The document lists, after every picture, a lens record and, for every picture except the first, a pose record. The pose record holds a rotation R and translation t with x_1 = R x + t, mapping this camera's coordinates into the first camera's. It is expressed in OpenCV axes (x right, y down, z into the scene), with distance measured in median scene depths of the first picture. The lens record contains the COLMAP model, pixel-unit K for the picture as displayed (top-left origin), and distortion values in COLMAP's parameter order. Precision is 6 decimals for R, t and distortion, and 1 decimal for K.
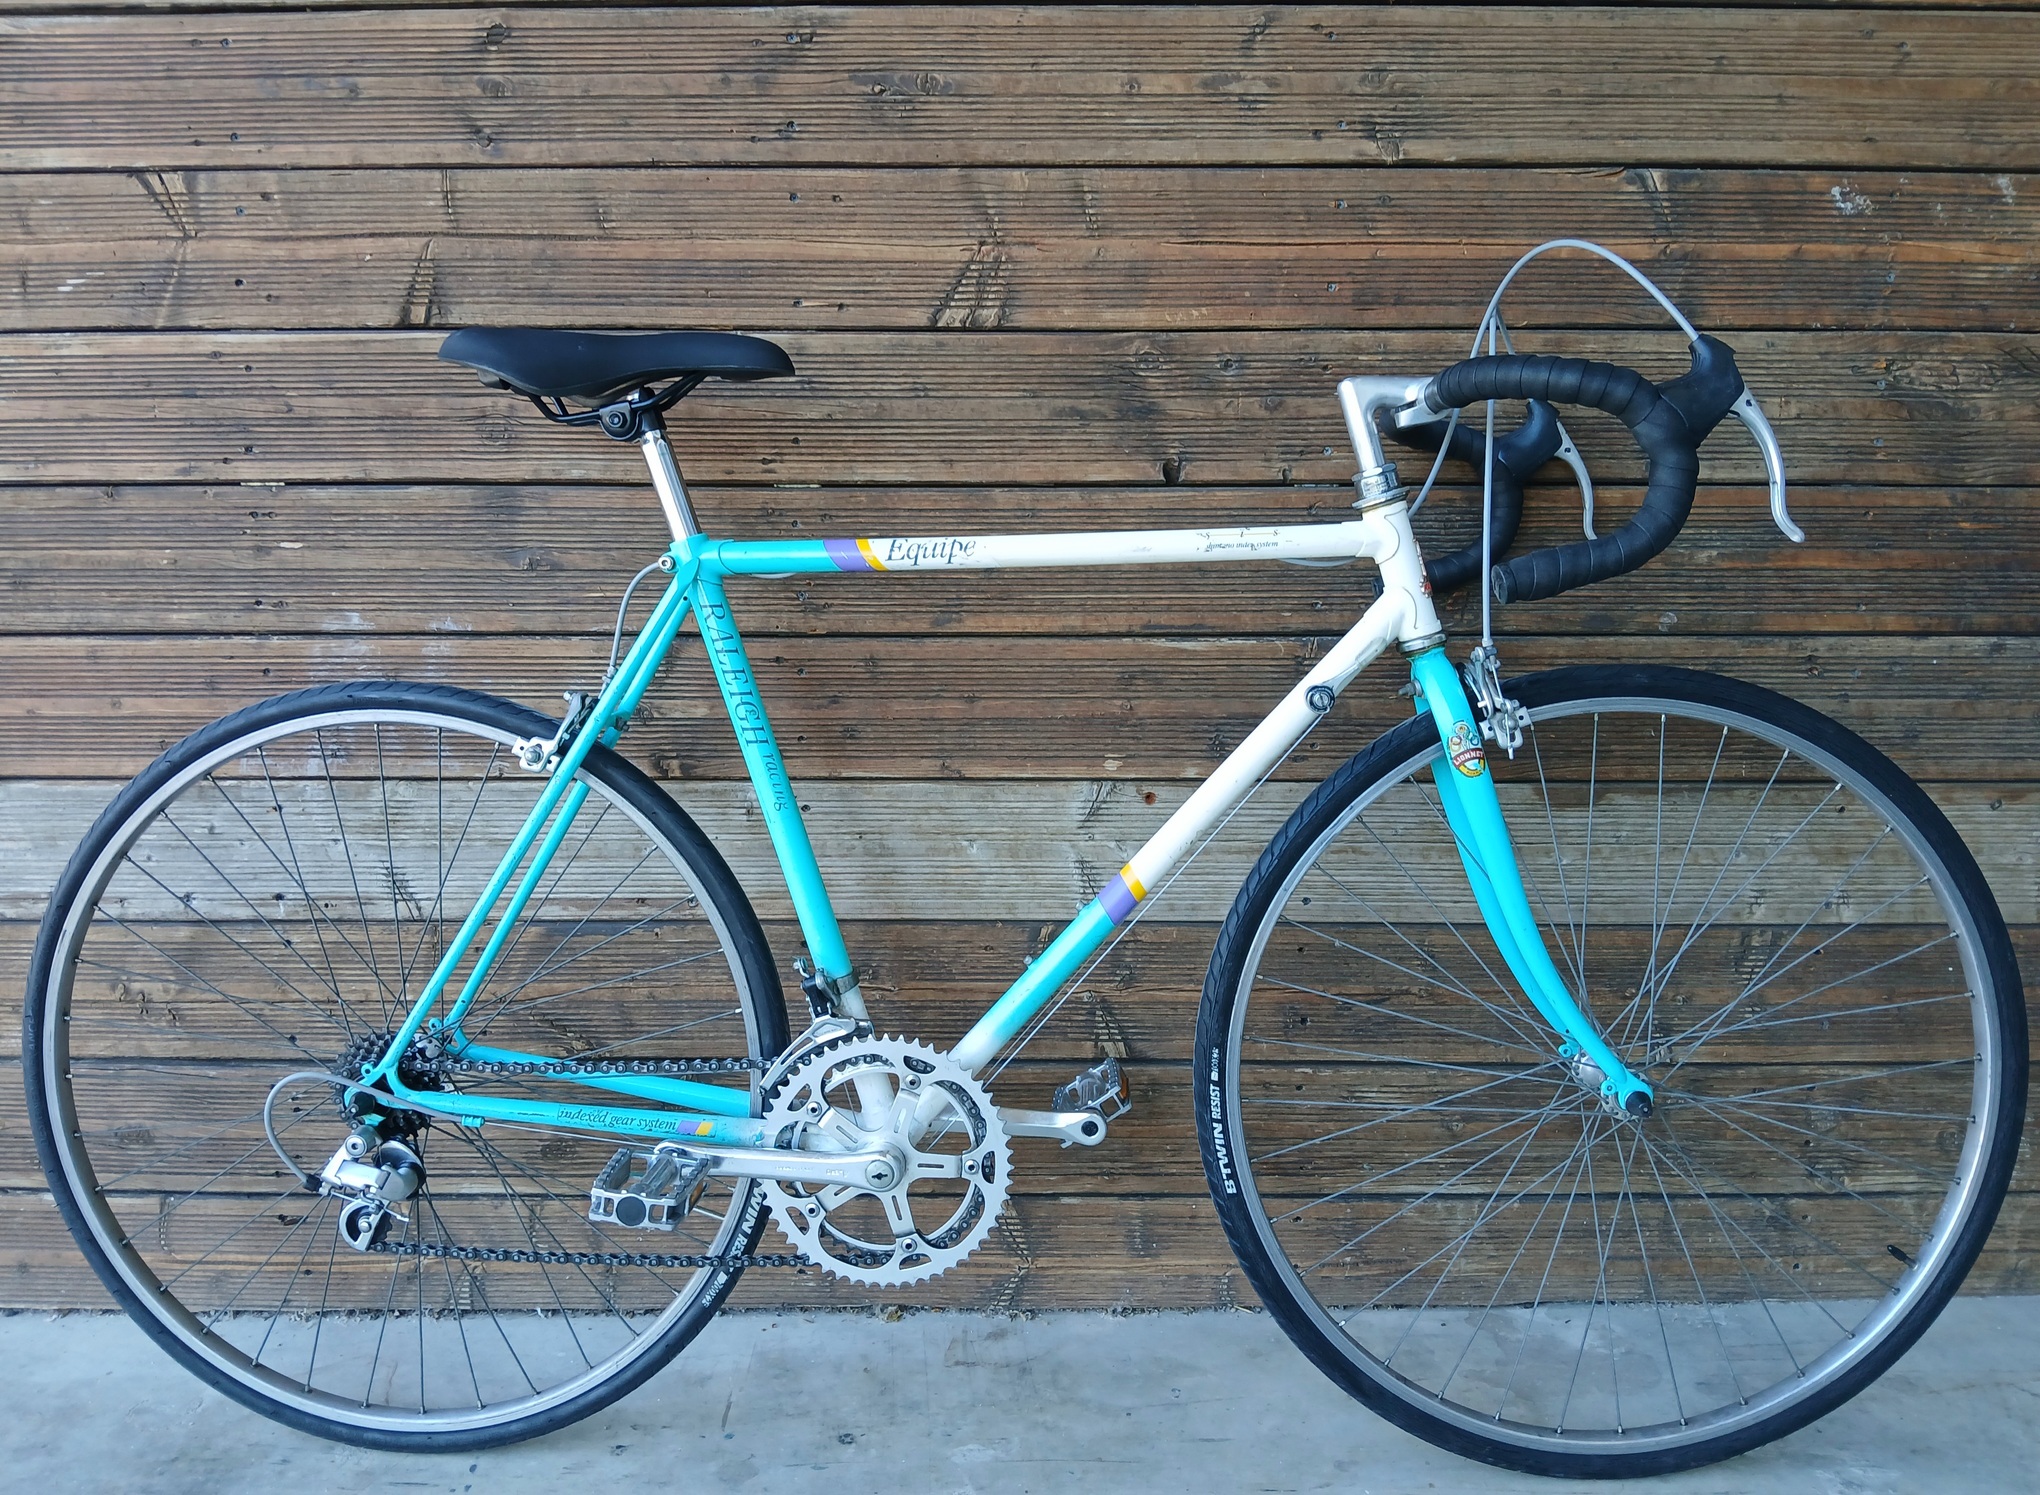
lens RADIAL K [[1642.5, 0, 1014.3], [0, 1642.5, 699.6], [0, 0, 1]] dist [0.021792, -0.088509]
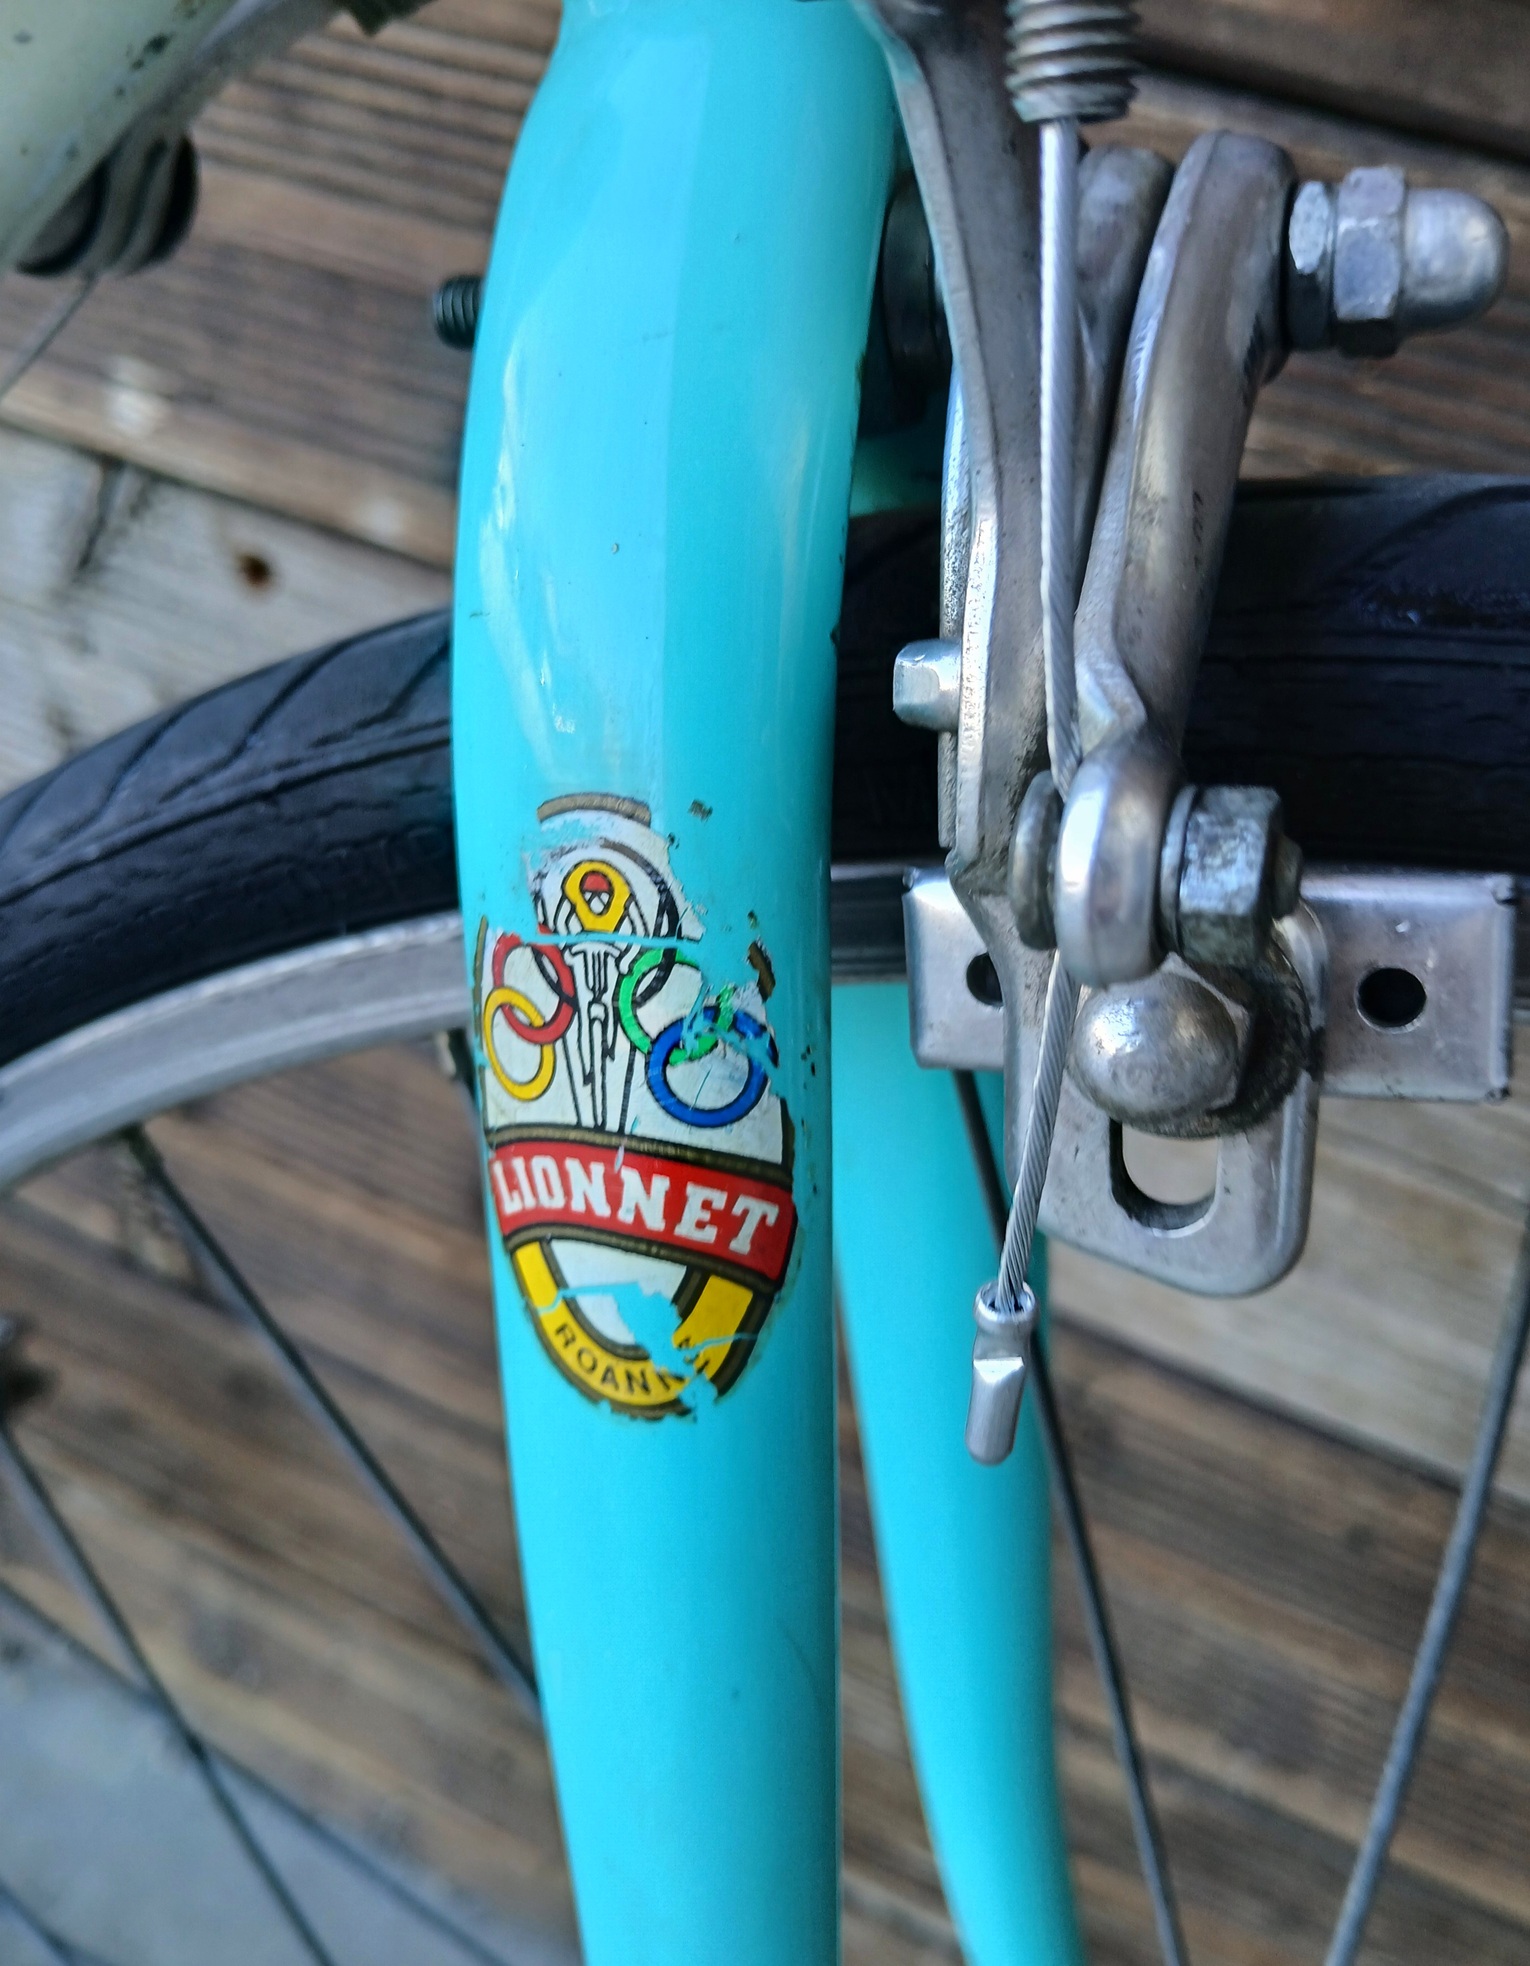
lens RADIAL K [[1713.7, 0, 770.0], [0, 1713.7, 981.0], [0, 0, 1]] dist [0.002823, -0.003453]
pose [[0.907384, 0.349744, -0.233096, 0.260305], [-0.239325, 0.885840, 0.397506, -0.013134], [0.345511, -0.304905, 0.887499, 0.796162]]
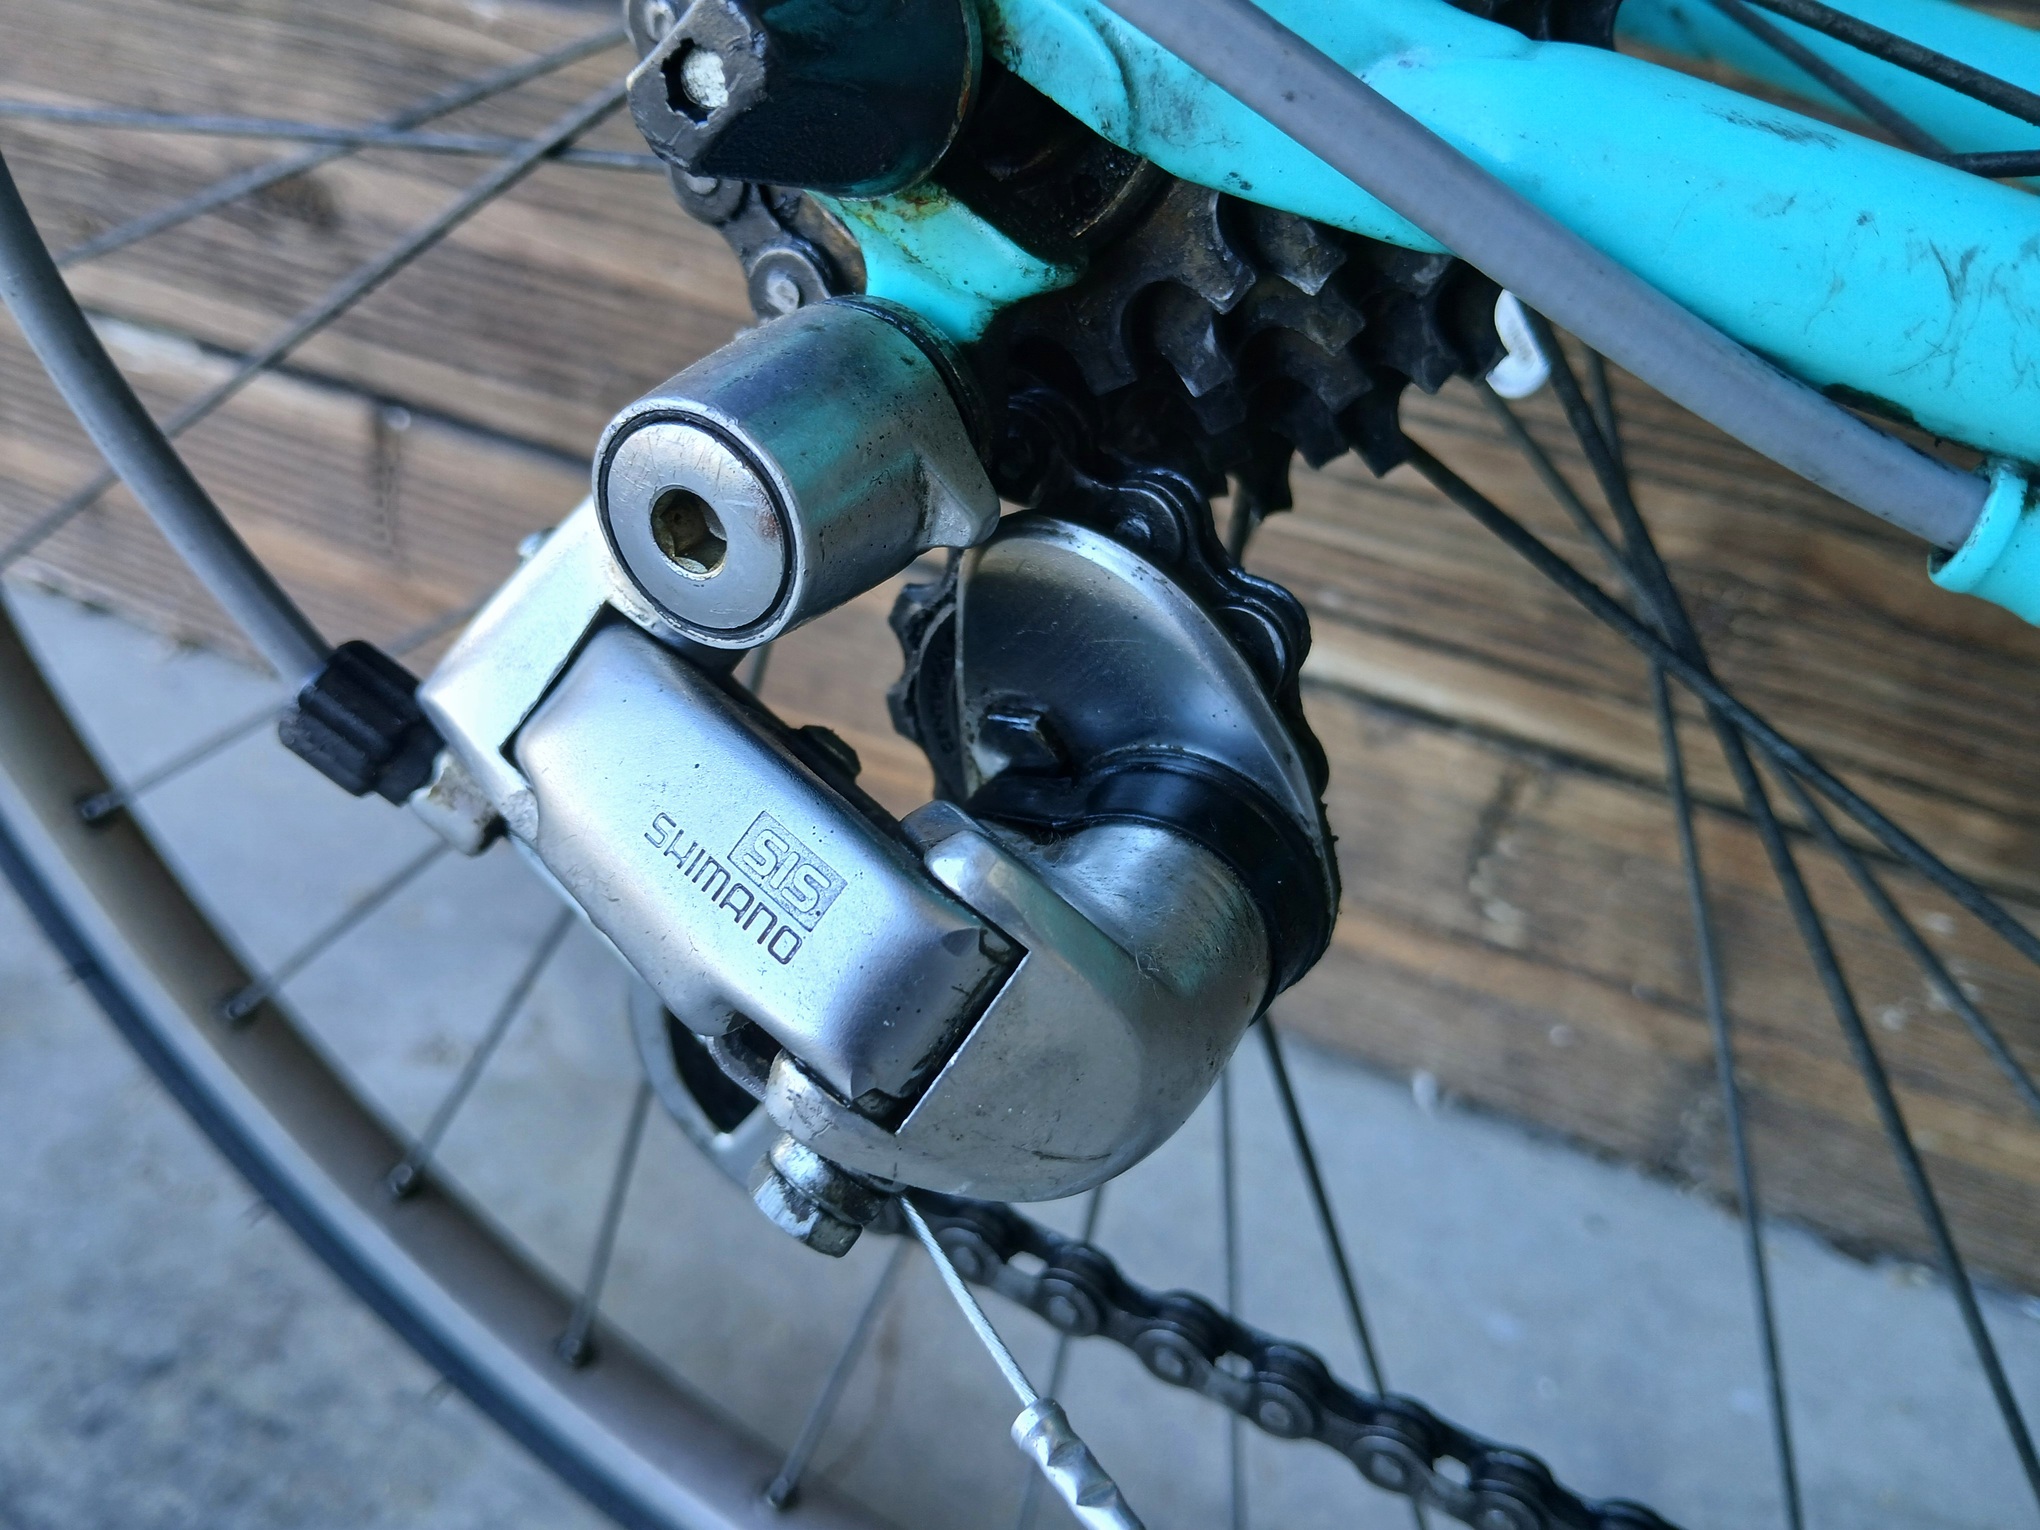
lens RADIAL K [[1697.7, 0, 1005.8], [0, 1697.7, 765.2], [0, 0, 1]] dist [-0.054813, -0.008338]
pose [[0.903682, 0.305805, -0.299738, -0.310883], [-0.139532, 0.872078, 0.469054, 0.208735], [0.404834, -0.382053, 0.830750, 0.810872]]
